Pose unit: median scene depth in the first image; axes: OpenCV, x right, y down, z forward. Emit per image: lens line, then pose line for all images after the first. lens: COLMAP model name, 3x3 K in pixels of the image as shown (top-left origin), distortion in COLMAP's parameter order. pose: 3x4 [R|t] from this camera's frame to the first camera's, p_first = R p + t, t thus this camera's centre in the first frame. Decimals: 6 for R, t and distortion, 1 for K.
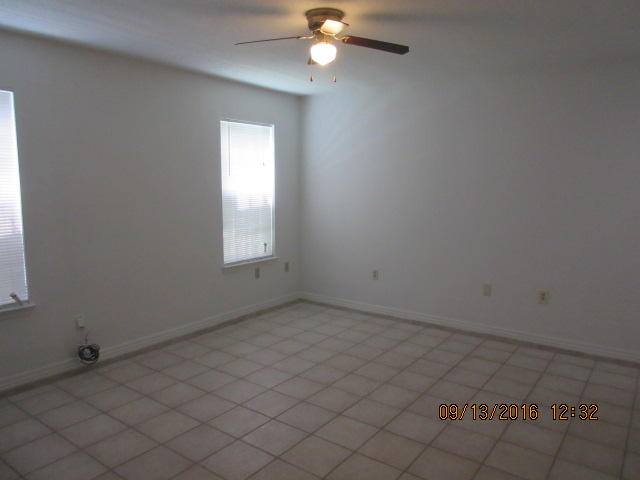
lens RADIAL K [[469.2, 0, 318.9], [0, 469.2, 238.8], [0, 0, 1]] dist [-0.030358, 0.013499]
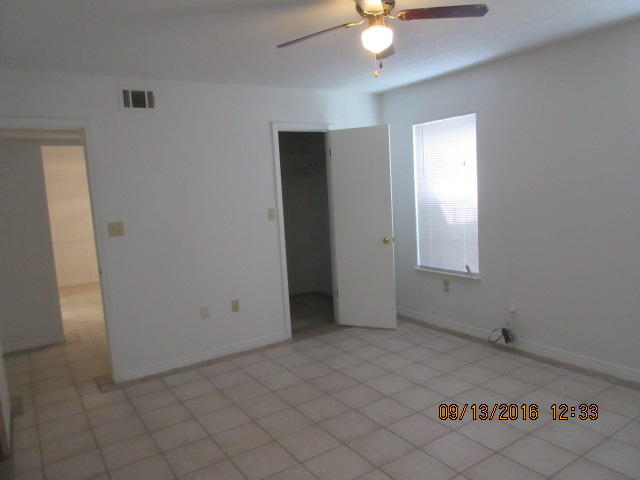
lens RADIAL K [[469.2, 0, 319.4], [0, 469.2, 243.0], [0, 0, 1]] dist [-0.030358, 0.013499]
pose [[-0.342682, 0.133299, -0.929946, 0.737916], [-0.052599, 0.985607, 0.160661, -0.140660], [0.937978, 0.103970, -0.330738, 1.035003]]
